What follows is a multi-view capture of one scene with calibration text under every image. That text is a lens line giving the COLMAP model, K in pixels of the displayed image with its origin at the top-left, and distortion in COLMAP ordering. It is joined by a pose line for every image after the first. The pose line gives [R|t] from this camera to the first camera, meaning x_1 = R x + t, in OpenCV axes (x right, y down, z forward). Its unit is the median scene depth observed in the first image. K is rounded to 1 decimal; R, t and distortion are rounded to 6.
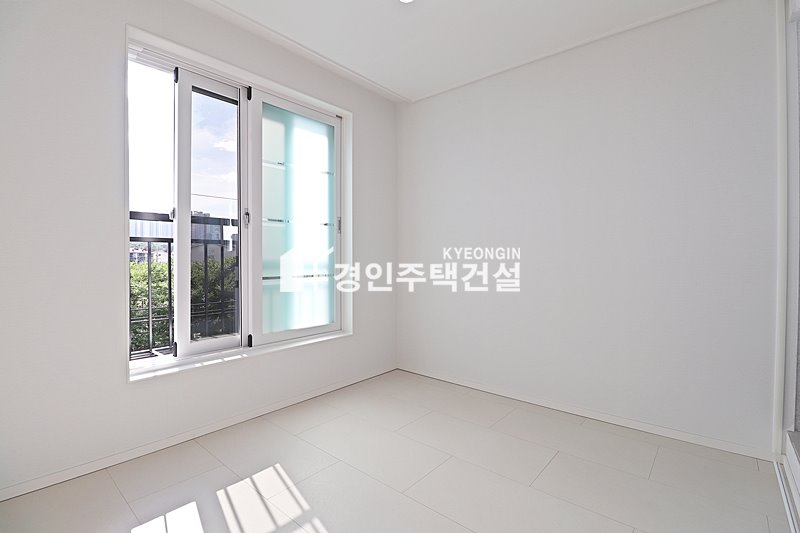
lens RADIAL K [[378.3, 0, 401.6], [0, 378.3, 263.0], [0, 0, 1]] dist [0.000803, -0.015605]
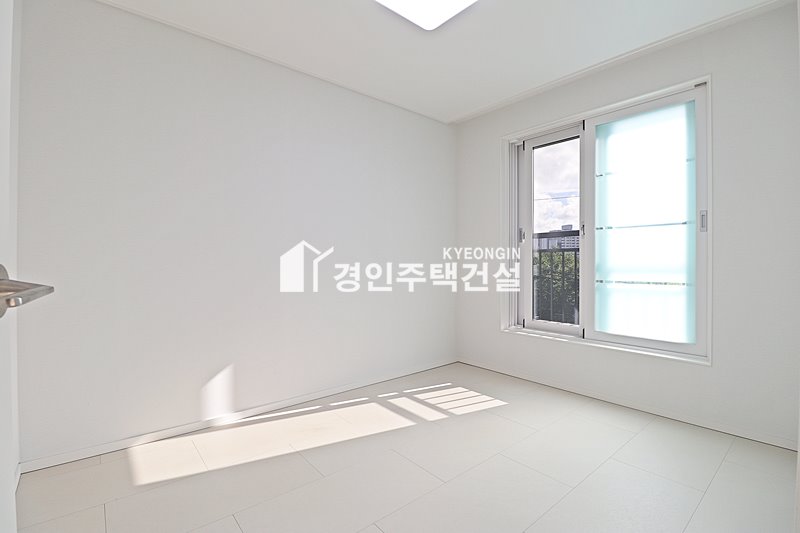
lens RADIAL K [[378.3, 0, 401.6], [0, 378.3, 263.0], [0, 0, 1]] dist [0.000803, -0.015605]
pose [[-0.116438, 0.005105, -0.993185, 0.824219], [-0.010992, 0.999919, 0.006429, -0.015060], [0.993137, 0.011666, -0.116372, 0.567212]]
